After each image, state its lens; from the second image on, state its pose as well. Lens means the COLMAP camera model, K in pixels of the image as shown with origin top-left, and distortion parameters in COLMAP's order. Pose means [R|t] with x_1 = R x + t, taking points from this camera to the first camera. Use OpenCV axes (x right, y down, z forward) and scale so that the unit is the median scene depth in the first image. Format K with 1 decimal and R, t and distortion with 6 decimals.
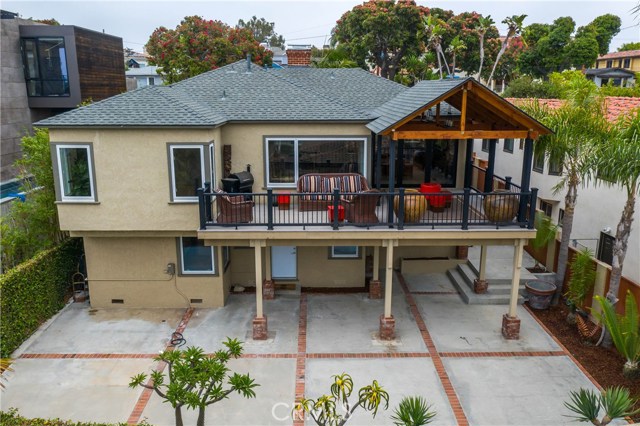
lens RADIAL K [[506.7, 0, 320.0], [0, 506.7, 213.0], [0, 0, 1]] dist [-0.006600, -0.000483]
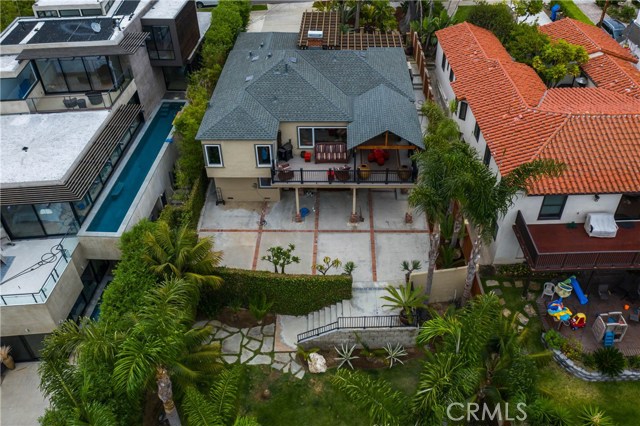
lens RADIAL K [[541.6, 0, 331.9], [0, 541.6, 200.3], [0, 0, 1]] dist [-0.006001, -0.002970]
pose [[0.999473, 0.013068, -0.029702, 0.106992], [0.000965, 0.902942, 0.429761, -0.909601], [0.032435, -0.429563, 0.902454, -1.192133]]
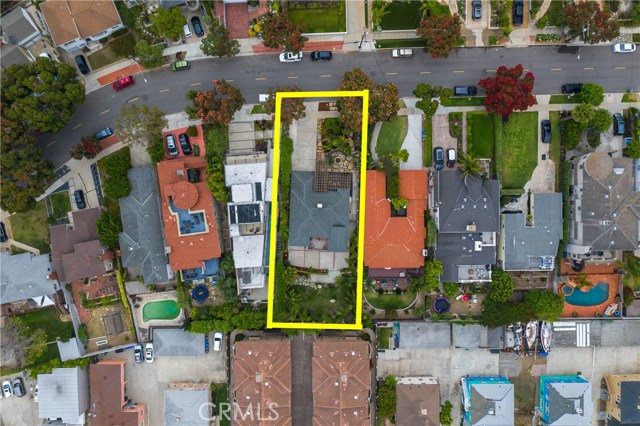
lens RADIAL K [[506.7, 0, 320.0], [0, 506.7, 213.0], [0, 0, 1]] dist [-0.006600, -0.000483]
pose [[0.998485, 0.053818, -0.011490, 0.036782], [-0.000555, 0.218638, 0.975806, -8.298748], [0.055029, -0.974321, 0.218336, -0.295087]]
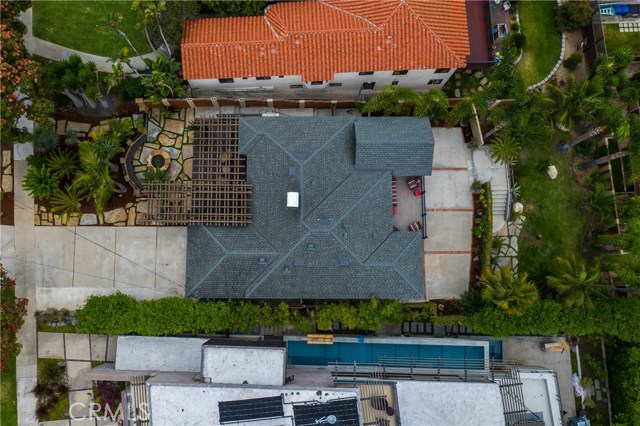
lens RADIAL K [[543.3, 0, 287.3], [0, 543.3, 196.5], [0, 0, 1]] dist [-0.006722, -0.006386]
pose [[0.015441, -0.990534, 0.136395, -0.411683], [0.243010, 0.136039, 0.960437, -3.068572], [-0.969901, 0.018315, 0.242810, 0.944656]]
